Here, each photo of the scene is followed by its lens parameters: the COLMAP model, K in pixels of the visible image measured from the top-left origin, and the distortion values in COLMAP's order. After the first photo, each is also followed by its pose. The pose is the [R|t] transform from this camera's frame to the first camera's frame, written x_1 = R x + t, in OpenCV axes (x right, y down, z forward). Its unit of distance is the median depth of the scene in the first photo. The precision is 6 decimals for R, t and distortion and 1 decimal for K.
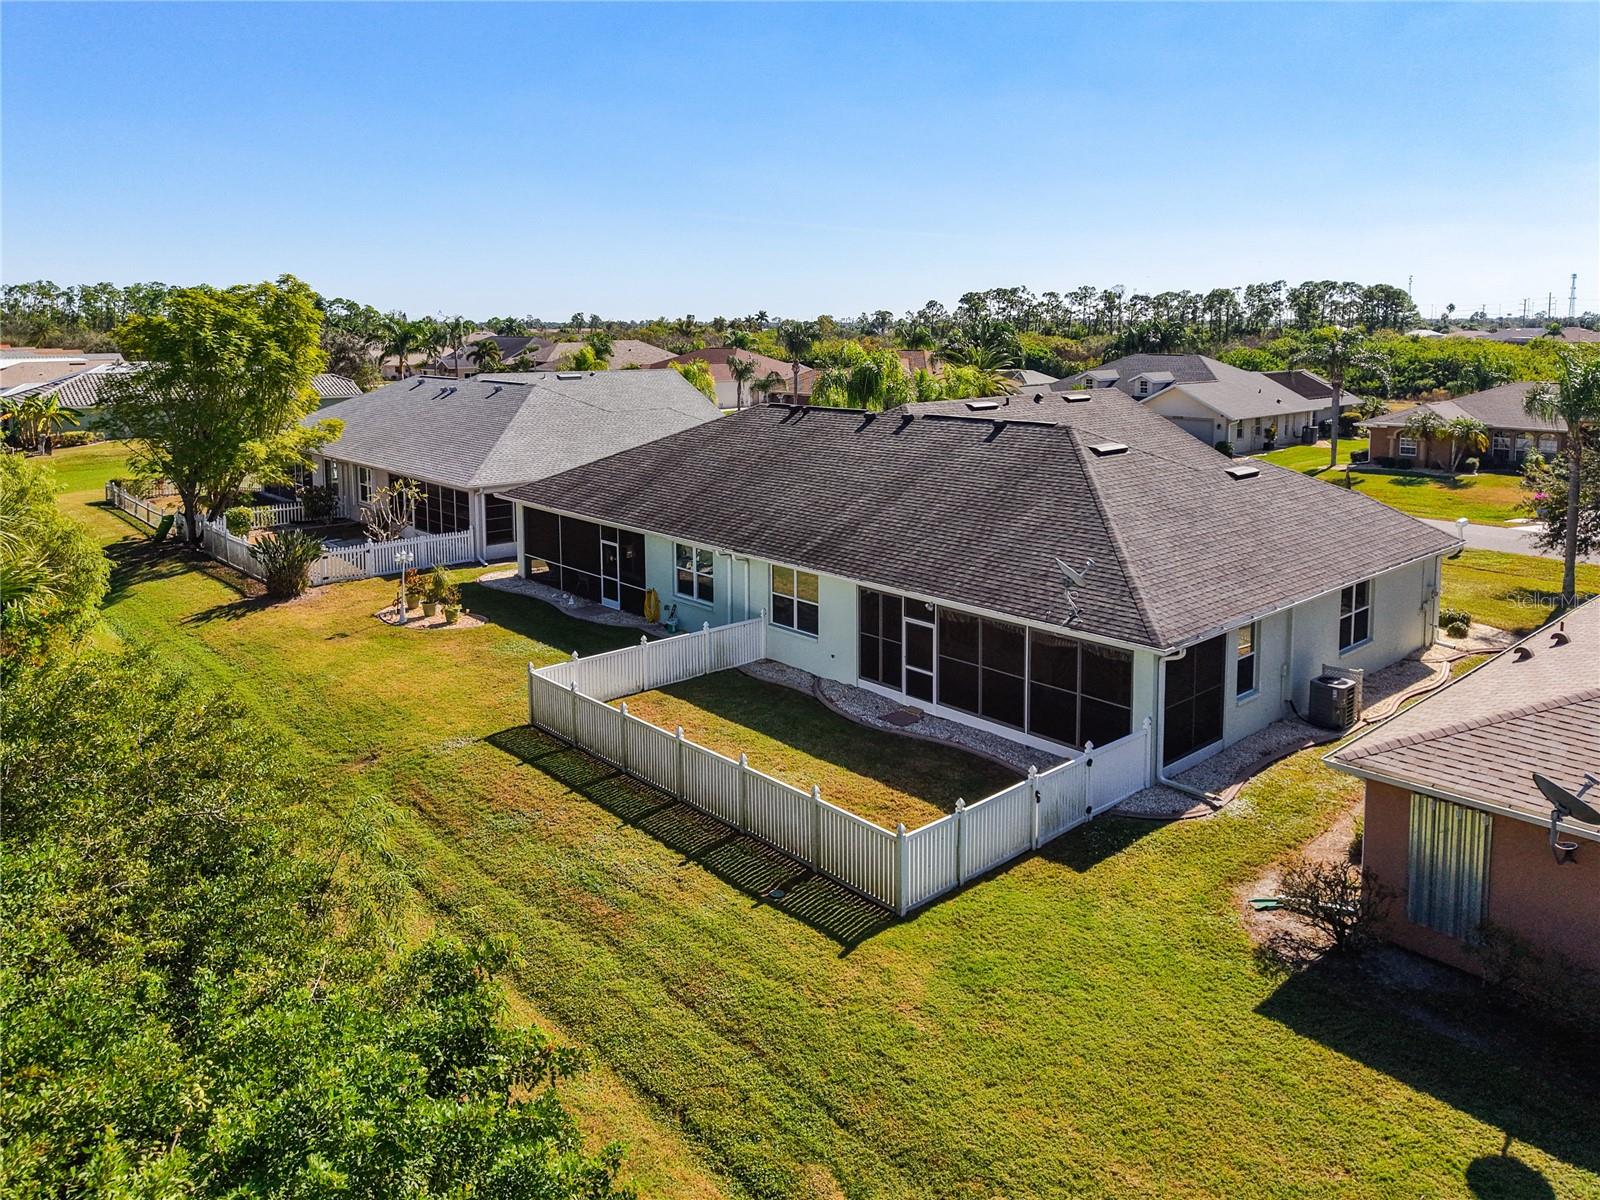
lens RADIAL K [[1127.8, 0, 797.5], [0, 1127.8, 468.8], [0, 0, 1]] dist [0.004994, -0.005614]
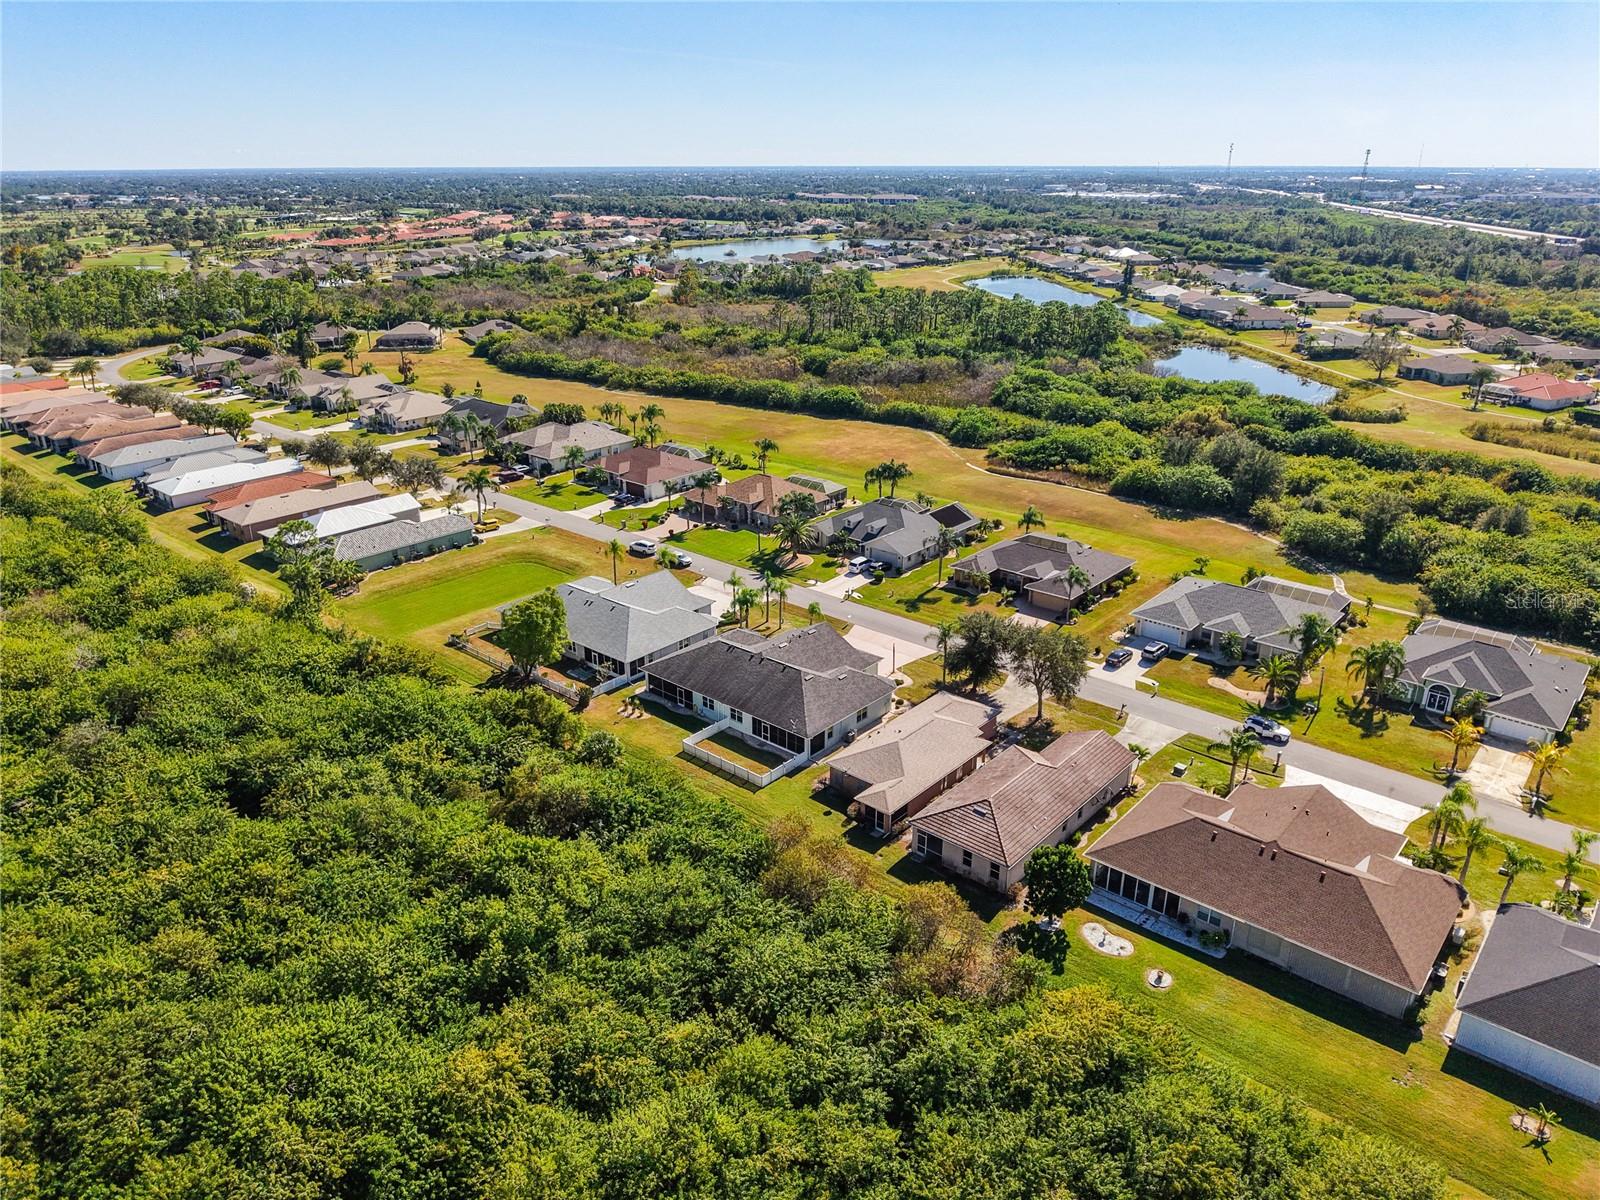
lens RADIAL K [[1087.0, 0, 800.0], [0, 1087.0, 600.0], [0, 0, 1]] dist [0.002051, -0.005745]
pose [[0.991597, -0.045317, 0.121165, -0.304891], [0.013613, 0.967988, 0.250629, -1.686271], [-0.128644, -0.246873, 0.960471, -3.633309]]
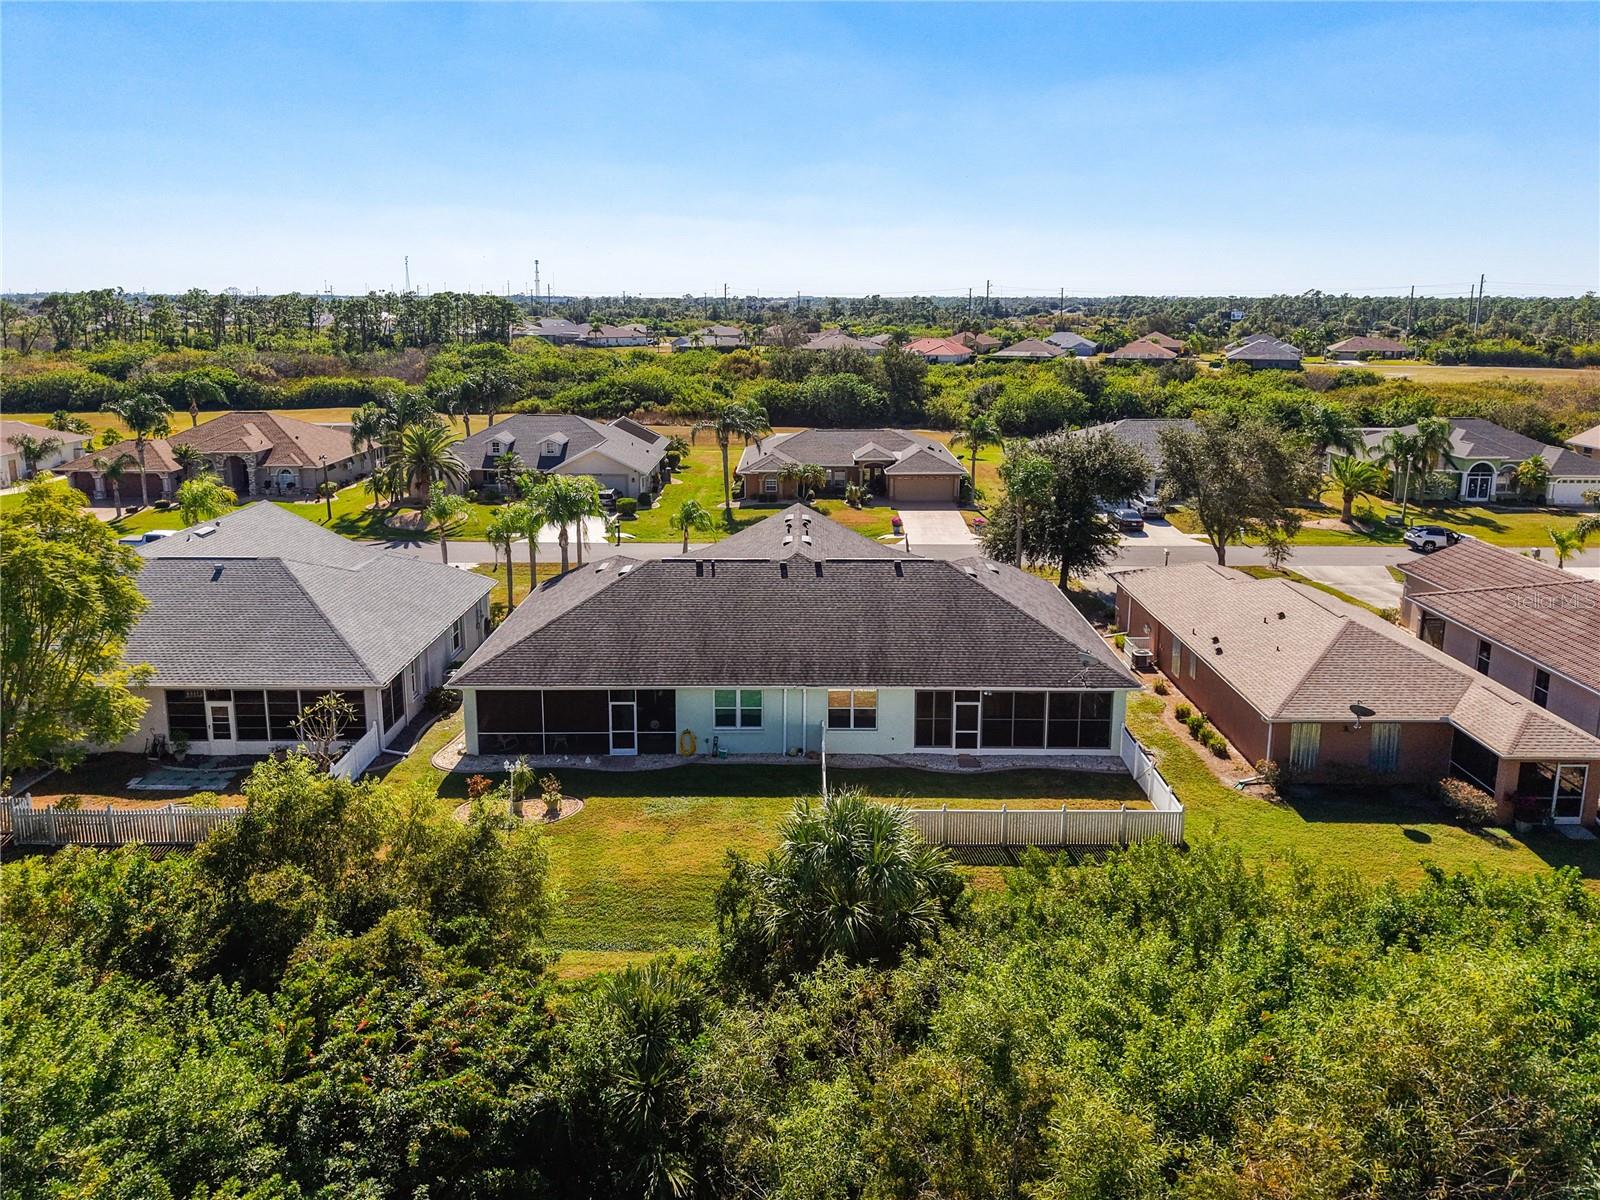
lens RADIAL K [[1104.4, 0, 797.9], [0, 1104.4, 501.7], [0, 0, 1]] dist [0.004825, -0.004603]
pose [[0.670458, -0.131181, 0.730259, -1.361805], [0.090575, 0.991355, 0.094926, -0.377940], [-0.736398, 0.002499, 0.676544, 0.096050]]
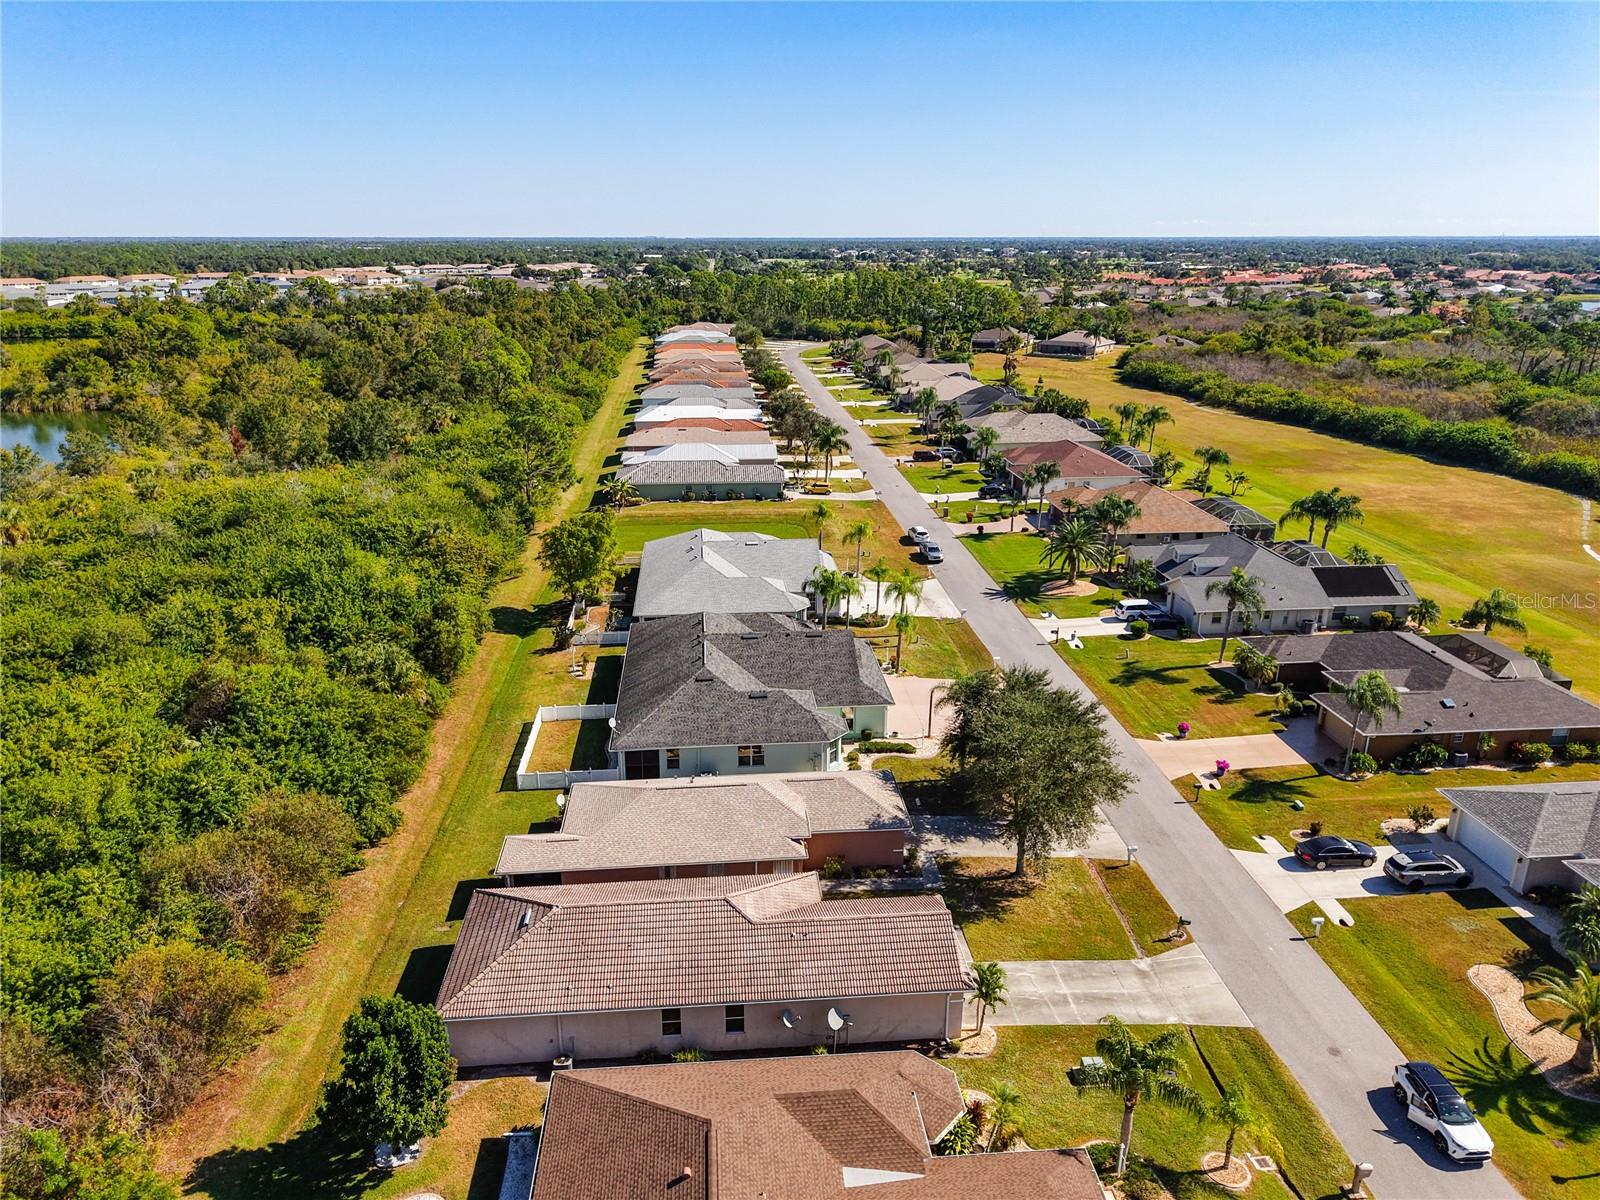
lens RADIAL K [[1100.2, 0, 787.3], [0, 1100.2, 584.6], [0, 0, 1]] dist [-0.006606, 0.004598]
pose [[0.793363, 0.178657, -0.581942, 2.589506], [-0.070459, 0.976489, 0.203726, -1.068251], [0.604657, -0.120625, 0.787299, -1.332012]]
